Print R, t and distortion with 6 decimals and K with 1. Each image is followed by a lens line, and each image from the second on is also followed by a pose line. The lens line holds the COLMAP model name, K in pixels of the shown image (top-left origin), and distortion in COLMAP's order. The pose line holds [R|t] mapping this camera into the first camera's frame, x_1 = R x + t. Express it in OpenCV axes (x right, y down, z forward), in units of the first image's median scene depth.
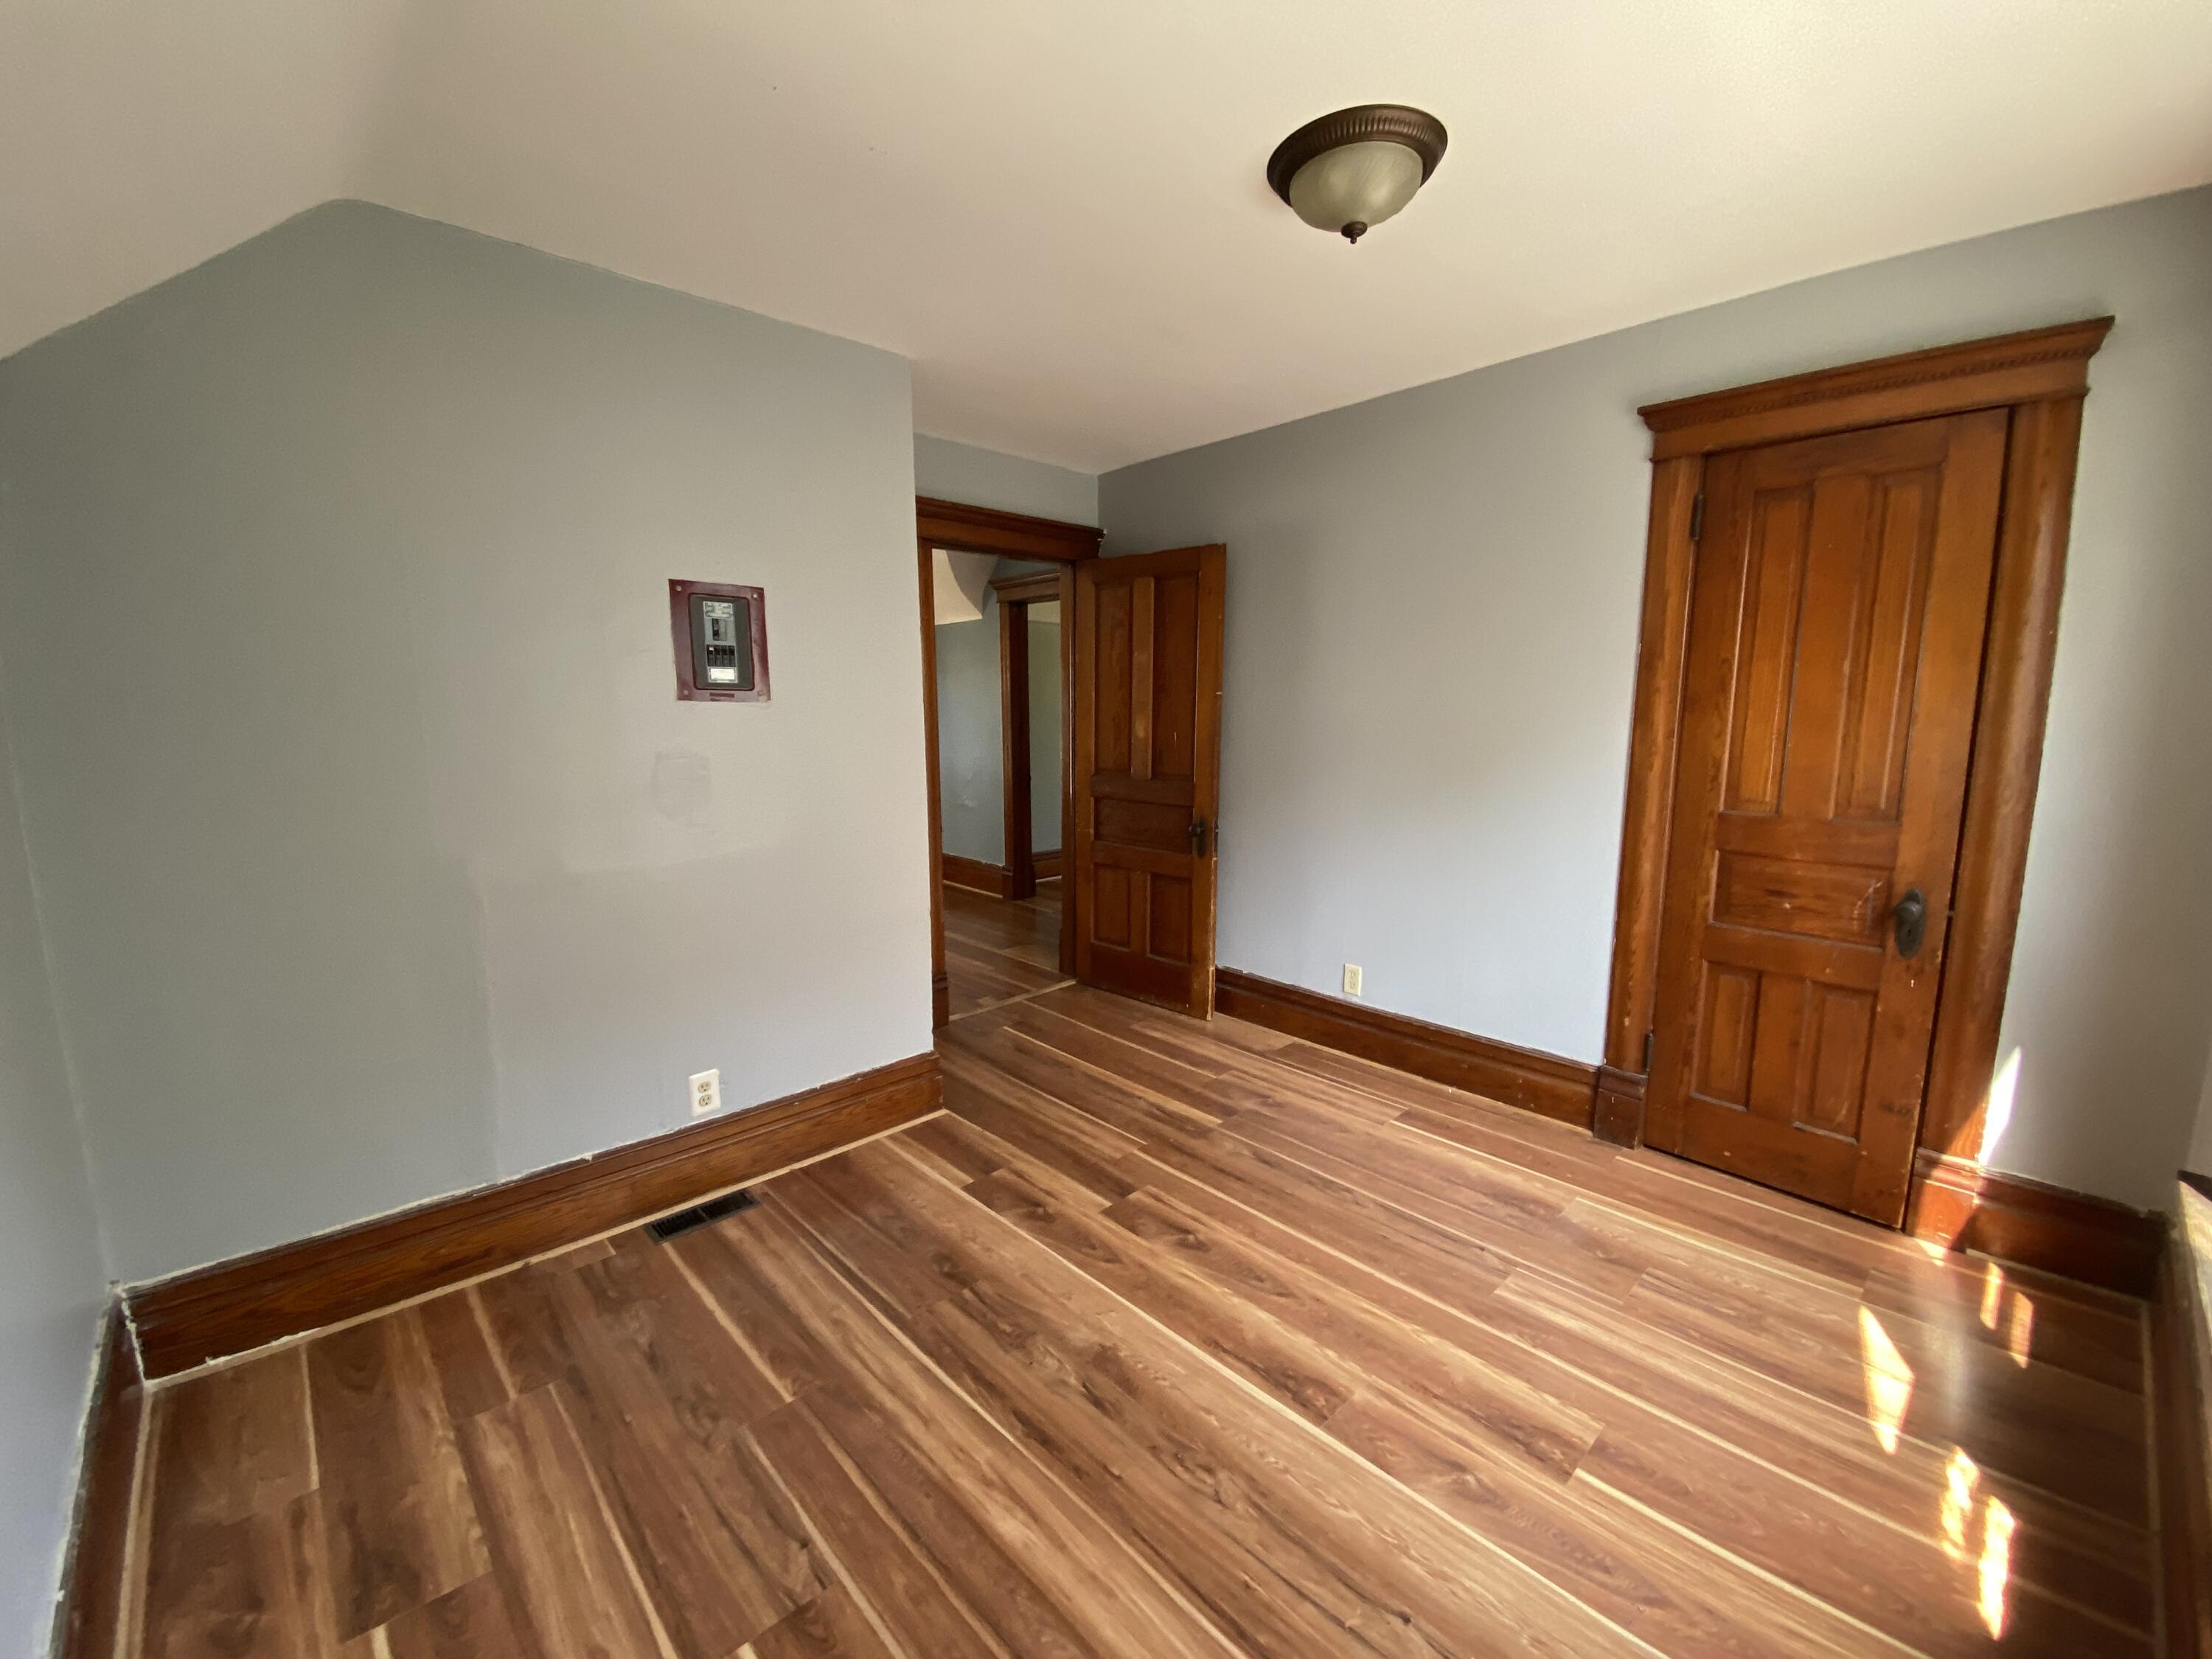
lens RADIAL K [[893.2, 0, 1098.5], [0, 893.2, 835.5], [0, 0, 1]] dist [0.024075, -0.020009]
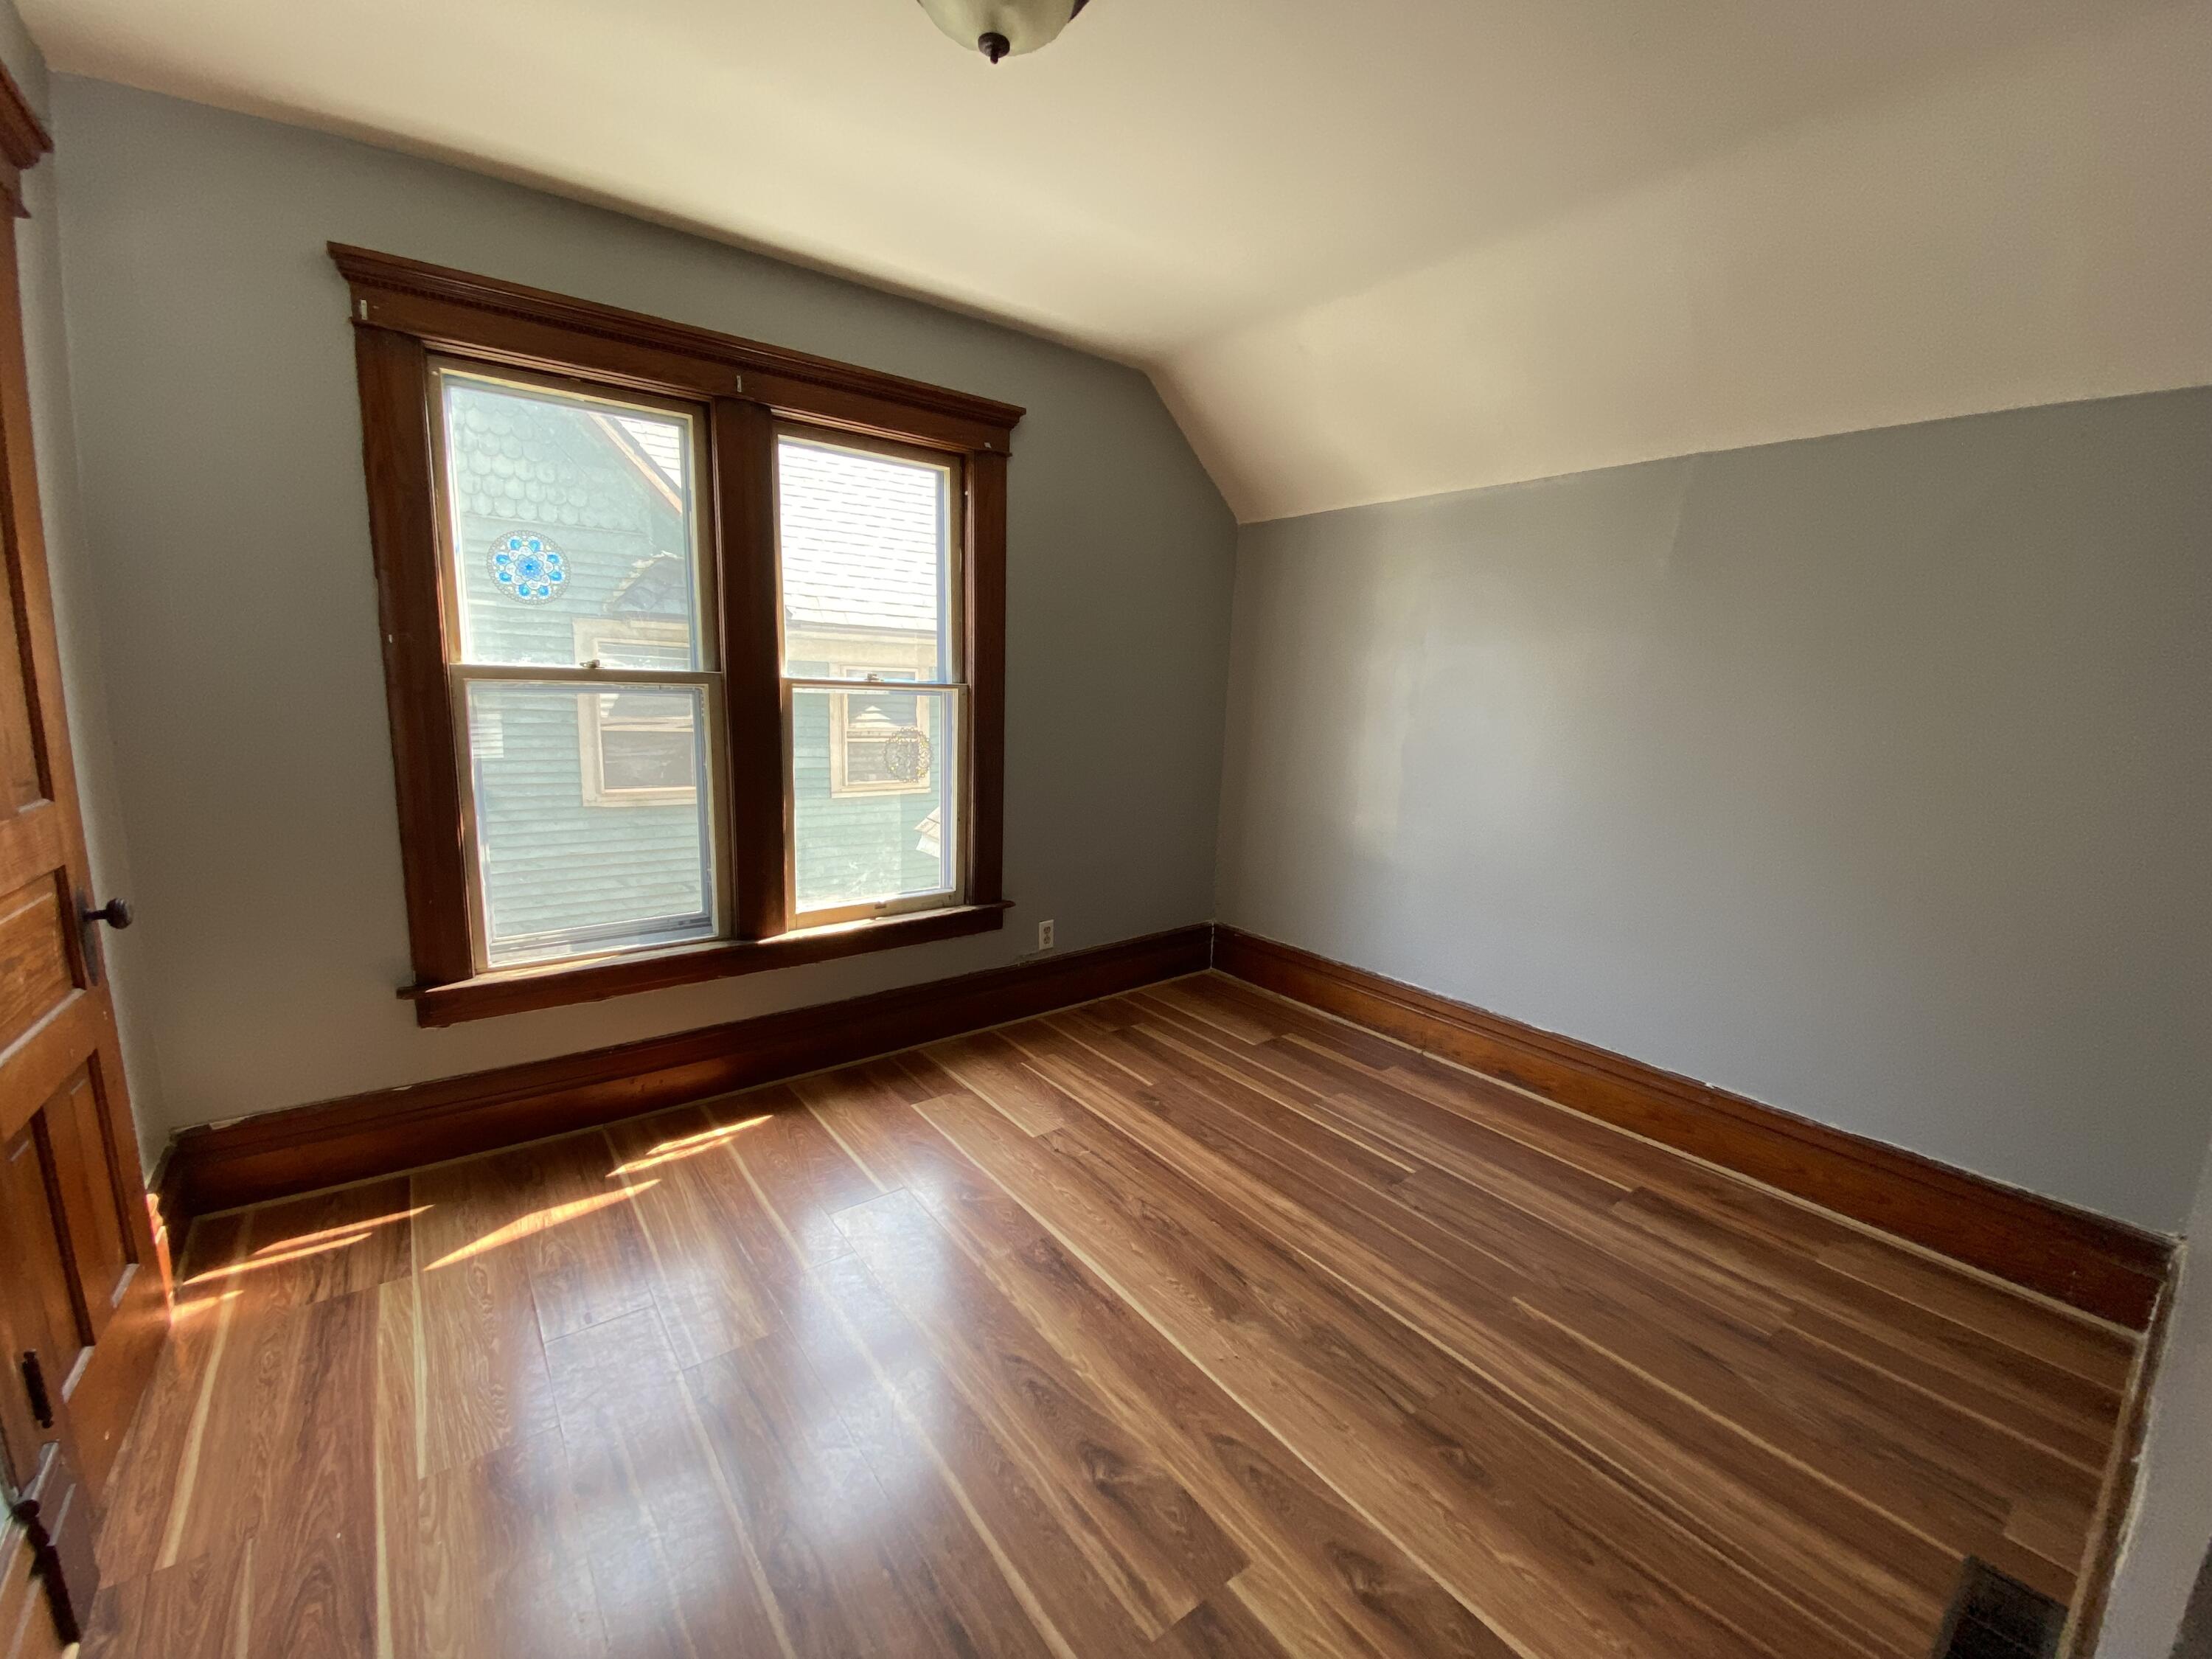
lens RADIAL K [[893.2, 0, 1098.5], [0, 893.2, 835.5], [0, 0, 1]] dist [0.024075, -0.020009]
pose [[-0.994934, -0.040656, 0.091938, 0.080707], [-0.010063, 0.950252, 0.311321, -0.235750], [-0.100021, 0.308819, -0.945847, 1.839968]]
